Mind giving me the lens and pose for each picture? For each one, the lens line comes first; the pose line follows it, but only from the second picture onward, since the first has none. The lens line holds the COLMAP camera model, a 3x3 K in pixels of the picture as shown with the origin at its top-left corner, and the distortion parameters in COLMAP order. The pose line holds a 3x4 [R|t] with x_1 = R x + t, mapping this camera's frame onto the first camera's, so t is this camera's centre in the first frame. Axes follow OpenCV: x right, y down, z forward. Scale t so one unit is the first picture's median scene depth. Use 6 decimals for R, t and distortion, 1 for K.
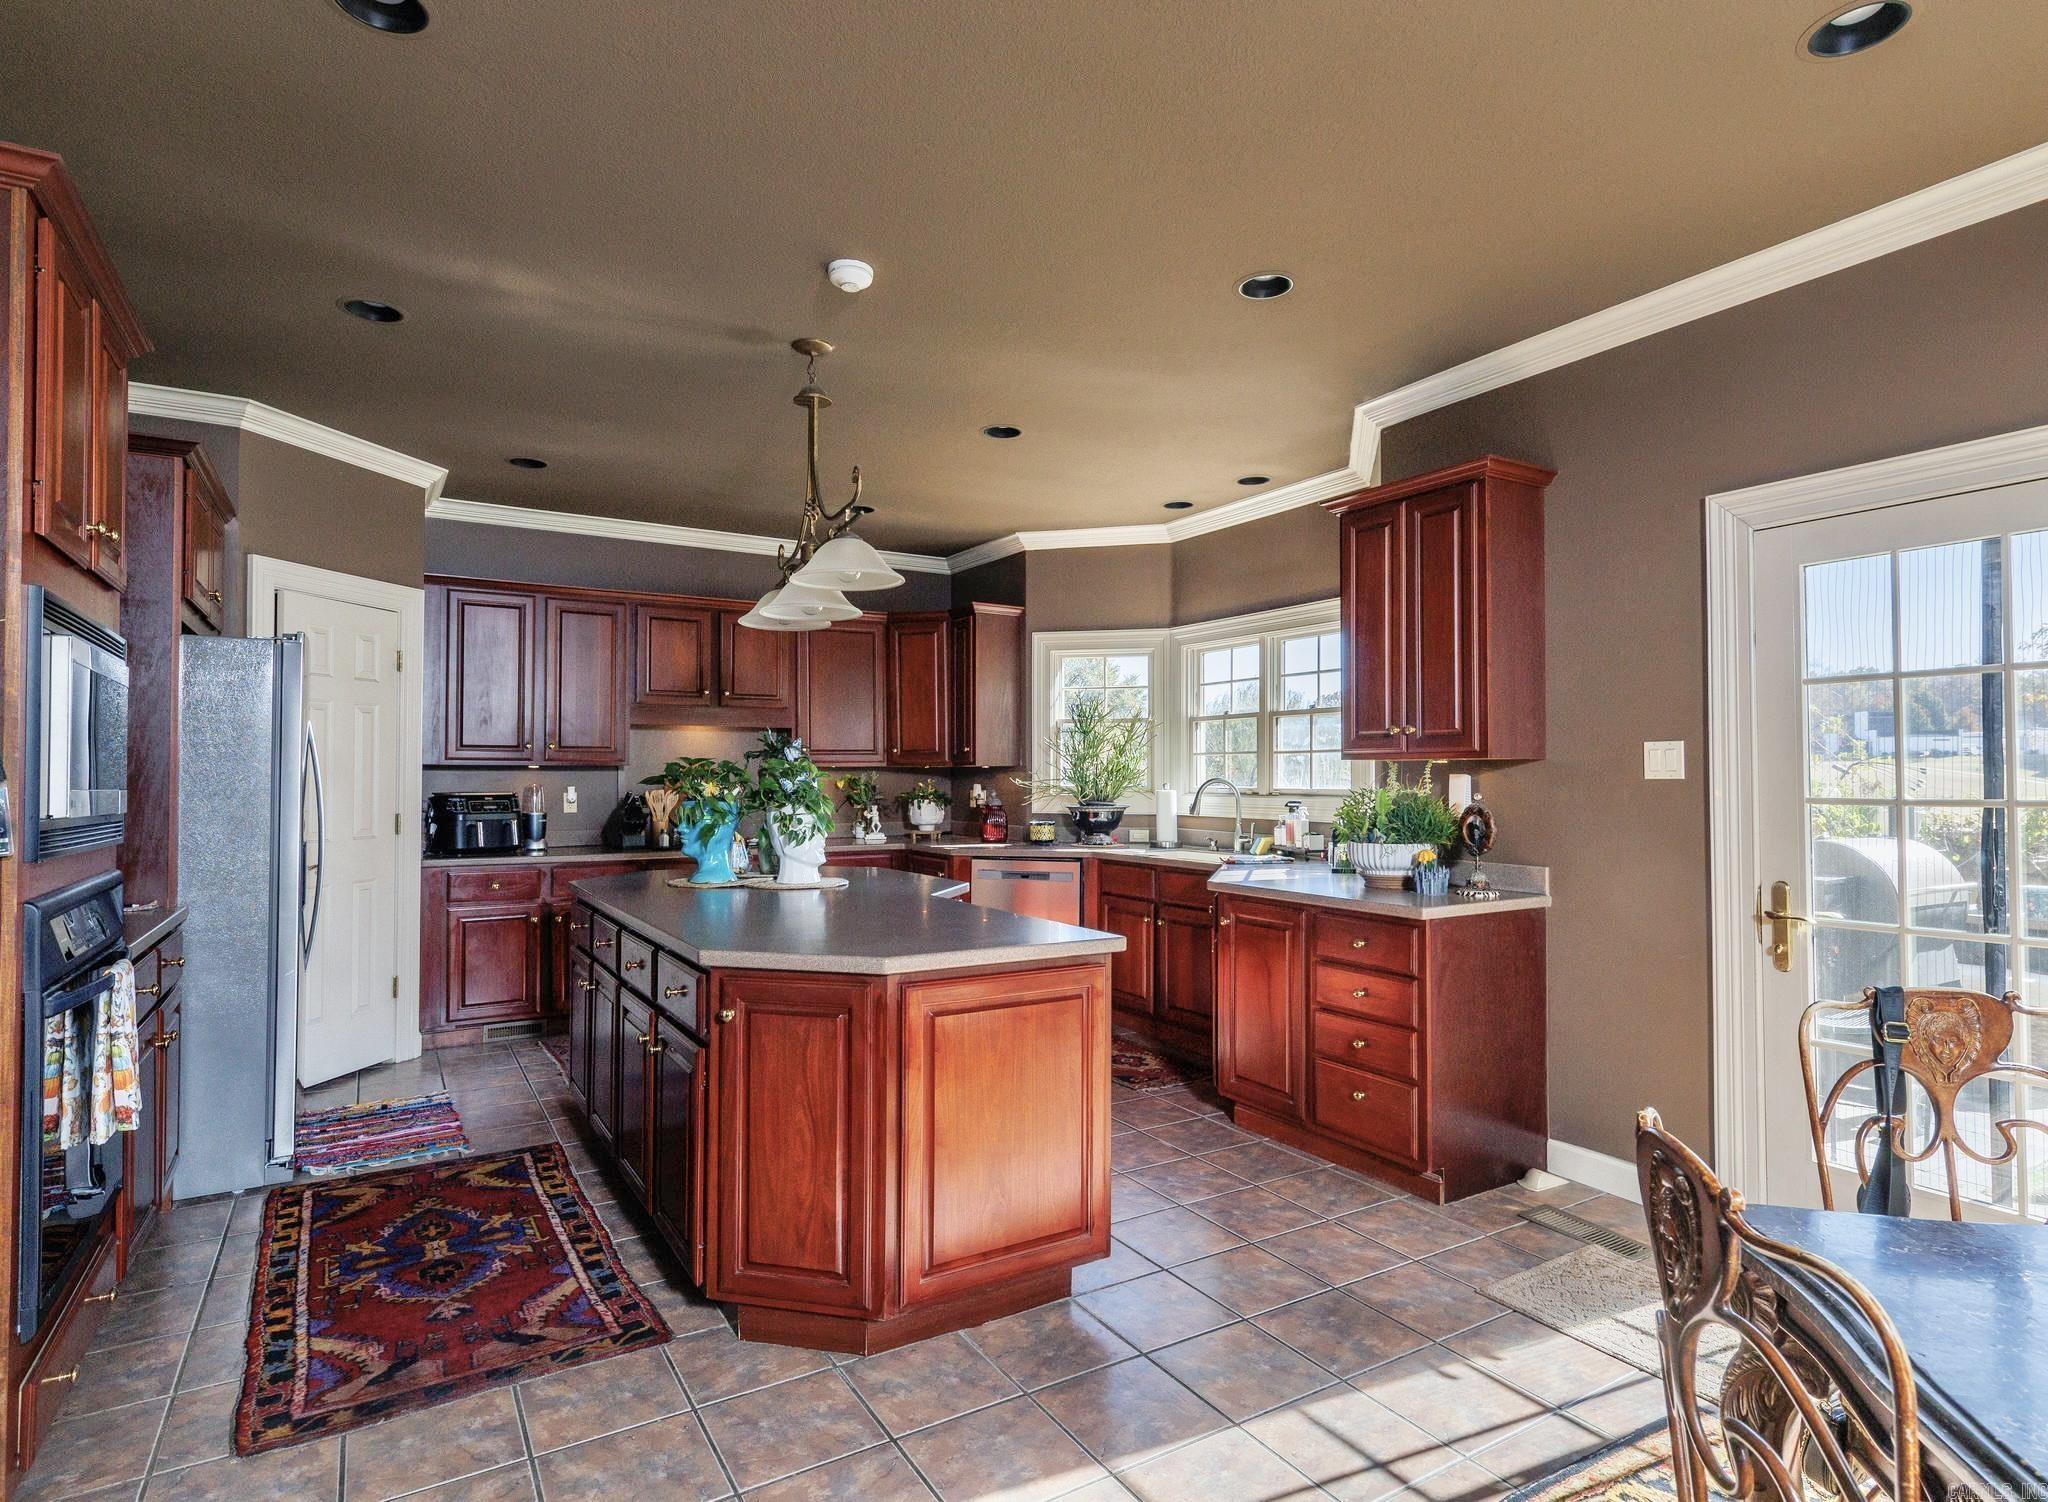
lens RADIAL K [[1092.1, 0, 1033.7], [0, 1092.1, 749.2], [0, 0, 1]] dist [0.003258, 0.000830]
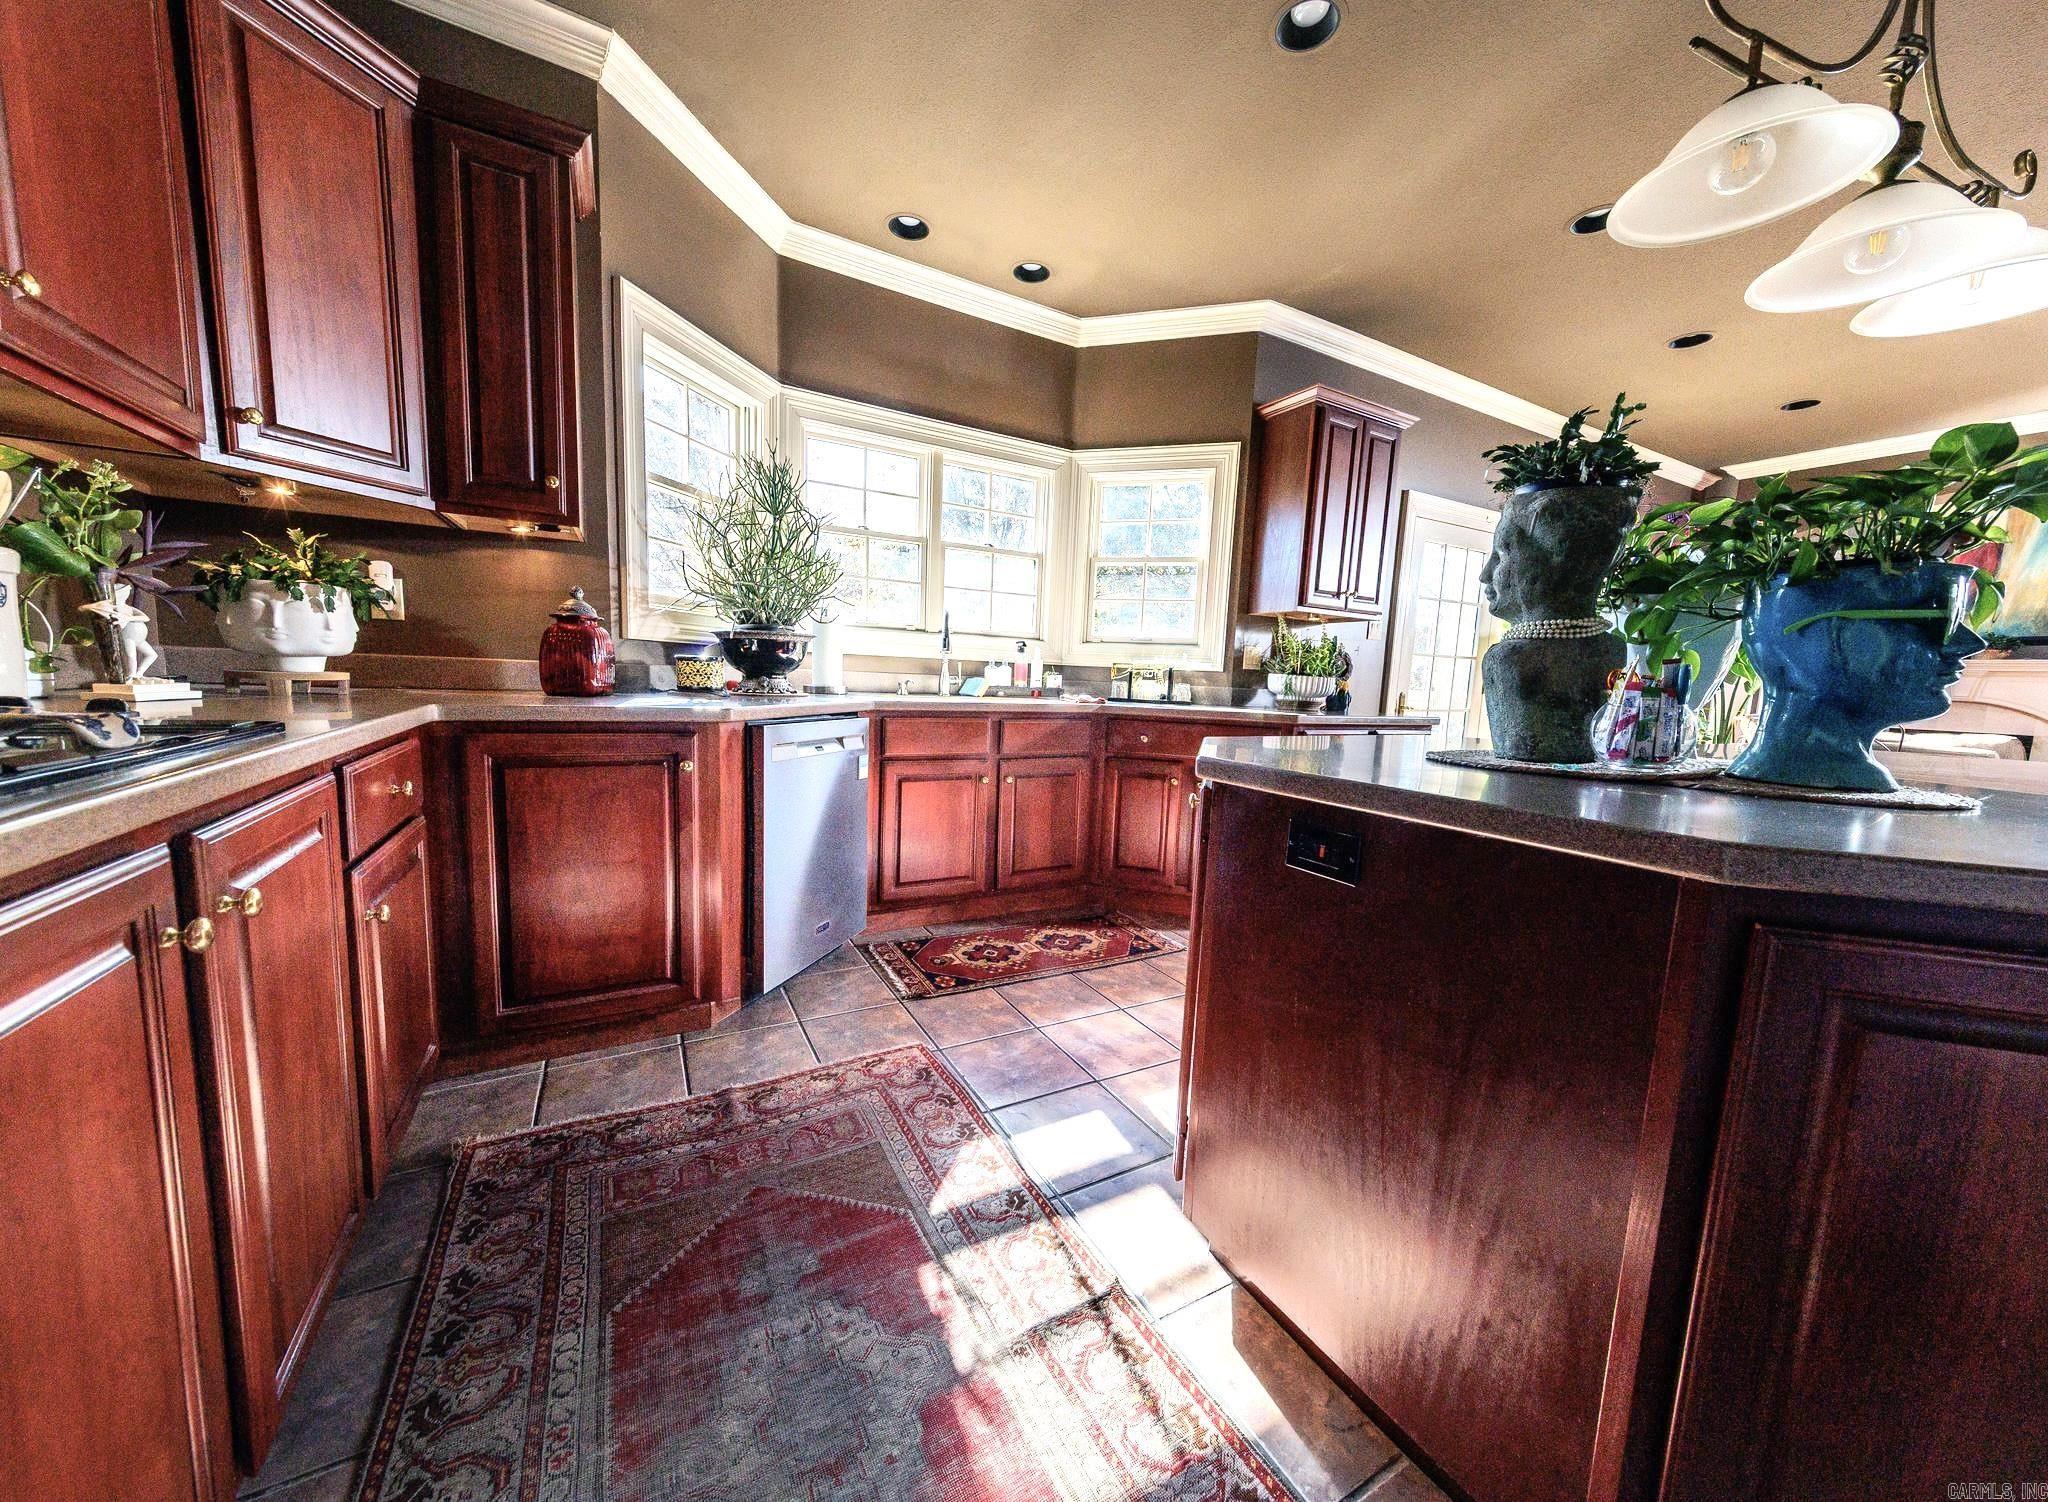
lens RADIAL K [[718.6, 0, 1025.4], [0, 718.6, 759.0], [0, 0, 1]] dist [0.001992, 0.000021]
pose [[0.042256, -0.117386, 0.992187, -0.541824], [-0.065792, 0.990592, 0.119999, 0.094858], [-0.996938, -0.070349, 0.034135, 1.223896]]
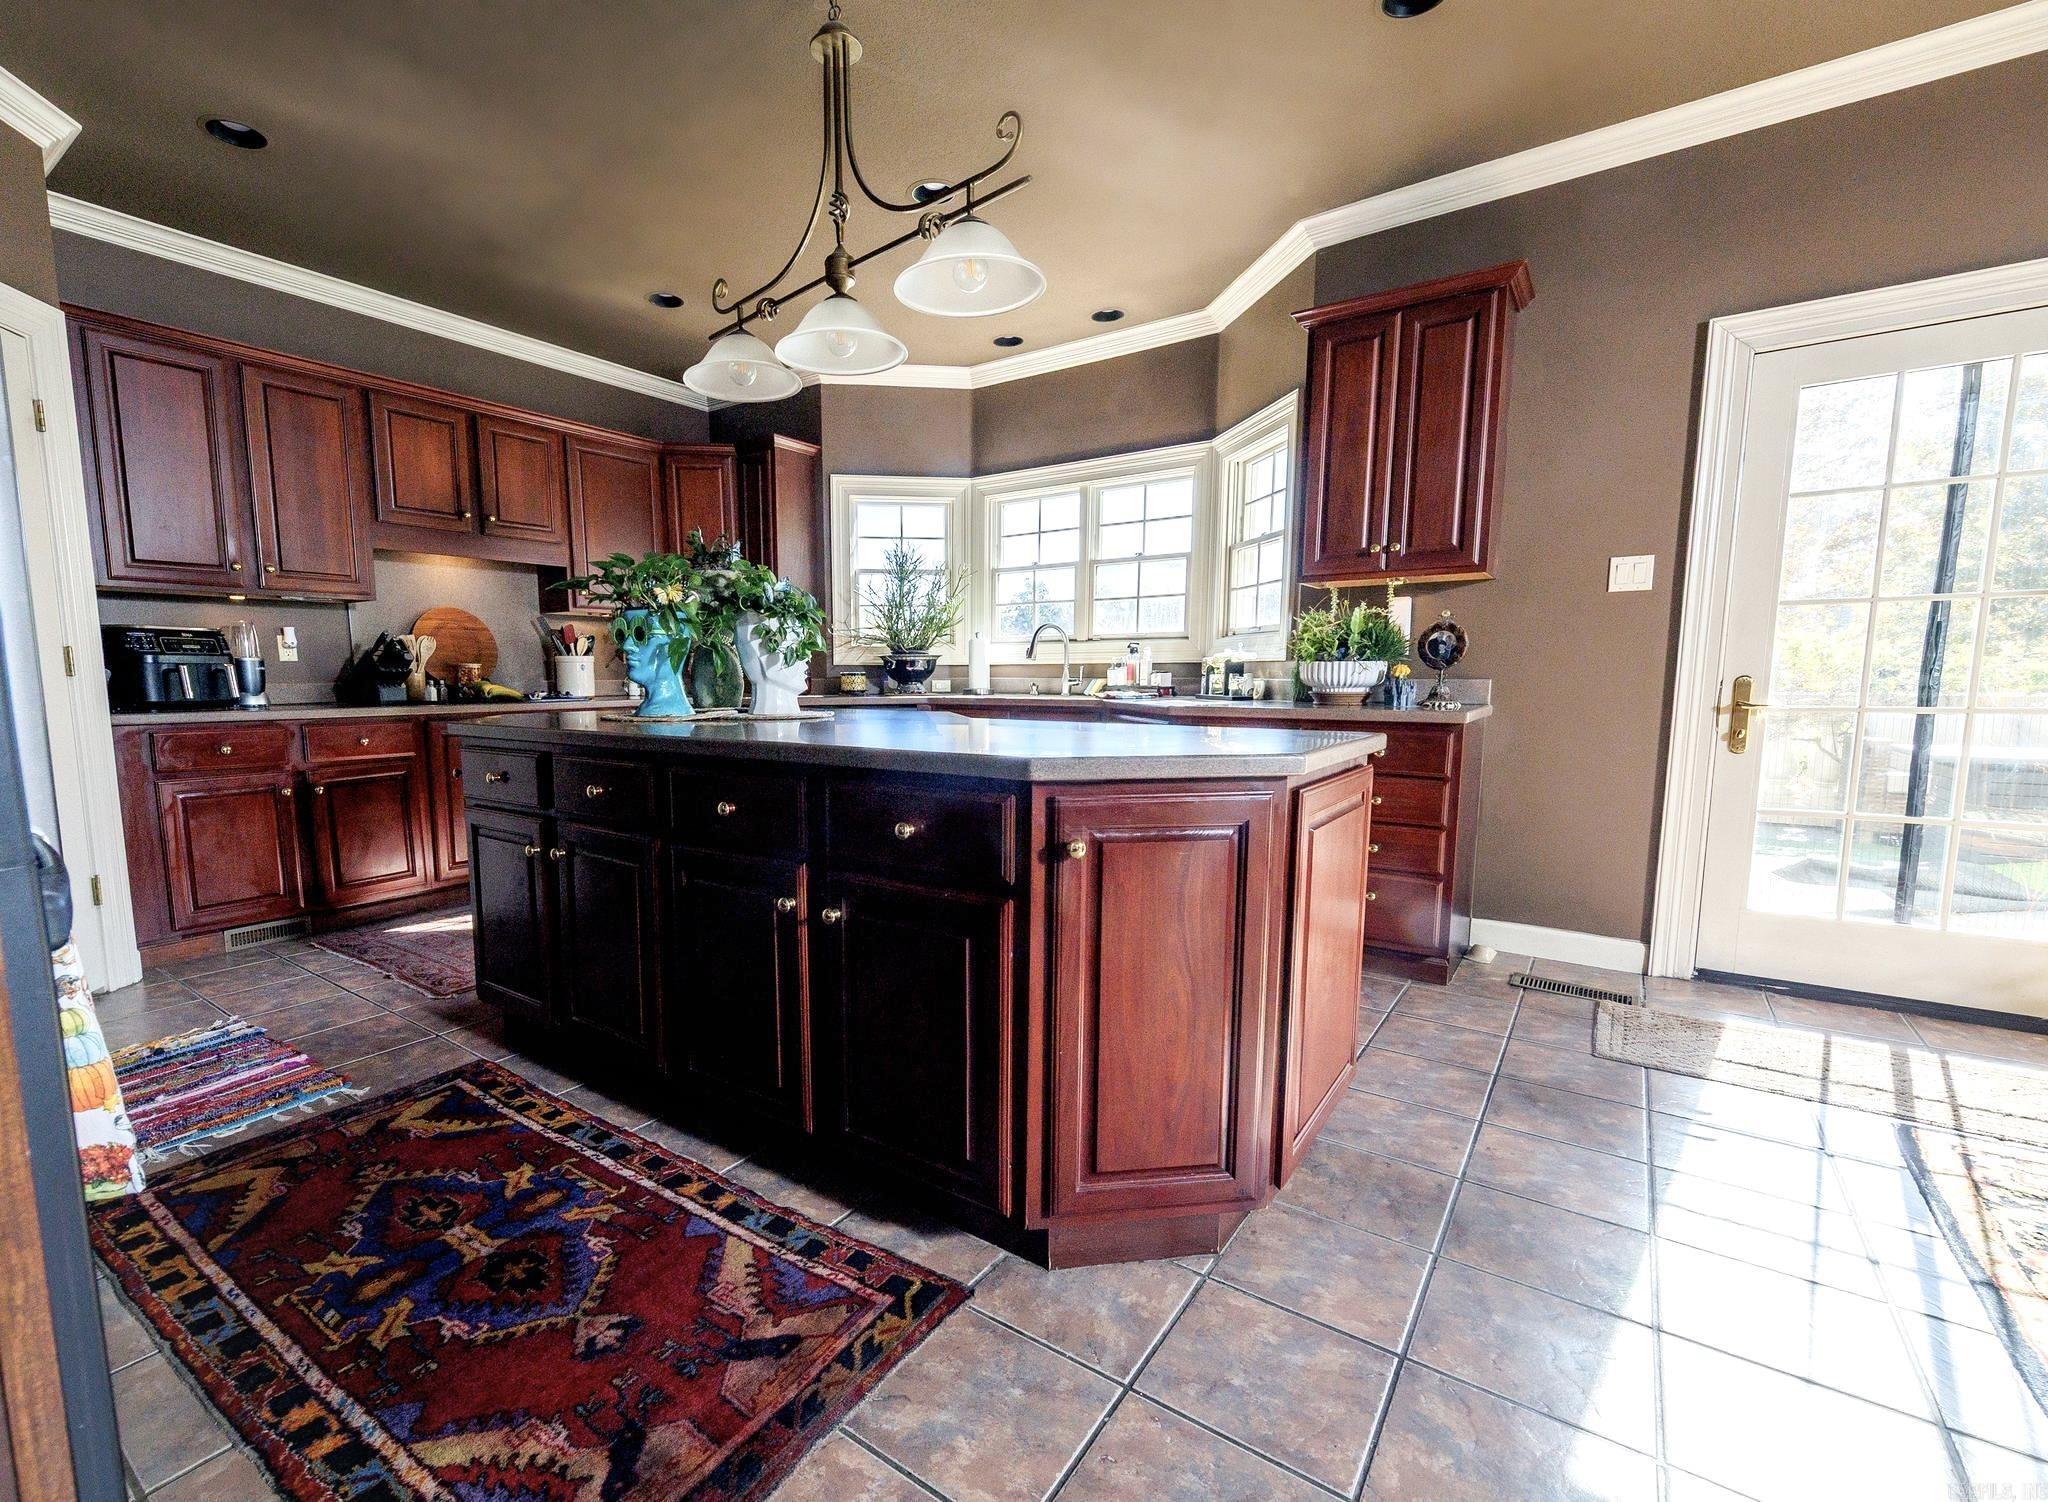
lens RADIAL K [[914.5, 0, 937.7], [0, 914.5, 782.2], [0, 0, 1]] dist [0.007669, -0.001335]
pose [[0.930484, -0.049158, 0.363020, -0.338498], [-0.002954, 0.989917, 0.141620, 0.071473], [-0.366321, -0.132847, 0.920956, 0.299120]]
